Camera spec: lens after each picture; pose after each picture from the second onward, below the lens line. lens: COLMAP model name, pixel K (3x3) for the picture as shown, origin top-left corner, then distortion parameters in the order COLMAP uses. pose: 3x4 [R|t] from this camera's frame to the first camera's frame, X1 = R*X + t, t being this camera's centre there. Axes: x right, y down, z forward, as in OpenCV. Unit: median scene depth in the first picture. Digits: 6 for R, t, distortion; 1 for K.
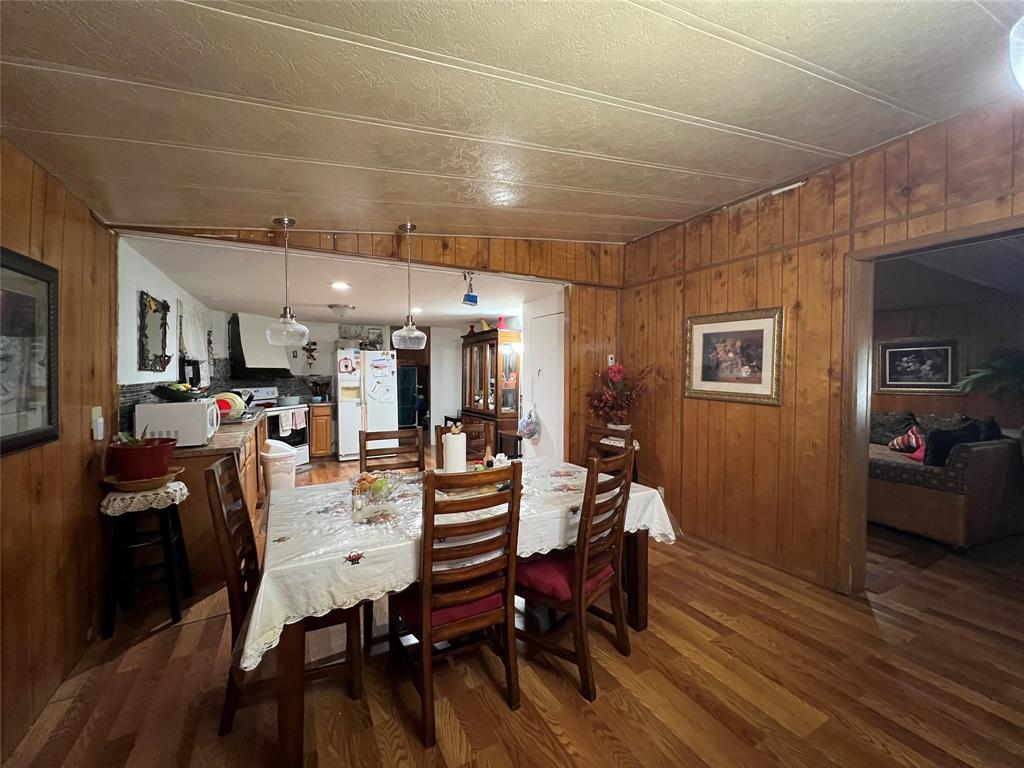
lens RADIAL K [[412.4, 0, 512.7], [0, 412.4, 378.3], [0, 0, 1]] dist [0.001121, 0.000034]
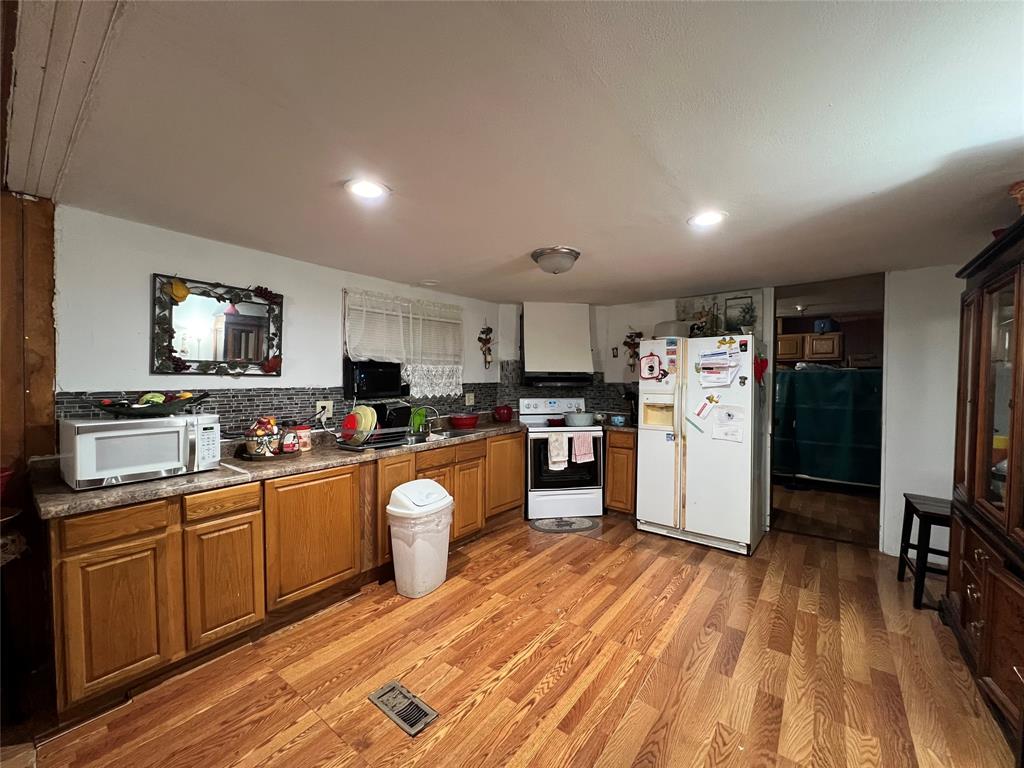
lens RADIAL K [[412.4, 0, 512.4], [0, 412.4, 386.0], [0, 0, 1]] dist [0.001121, 0.000034]
pose [[0.404706, 0.020744, -0.914212, 0.043544], [-0.017552, 0.999735, 0.014914, -0.009567], [0.914279, 0.010011, 0.404962, 0.591160]]
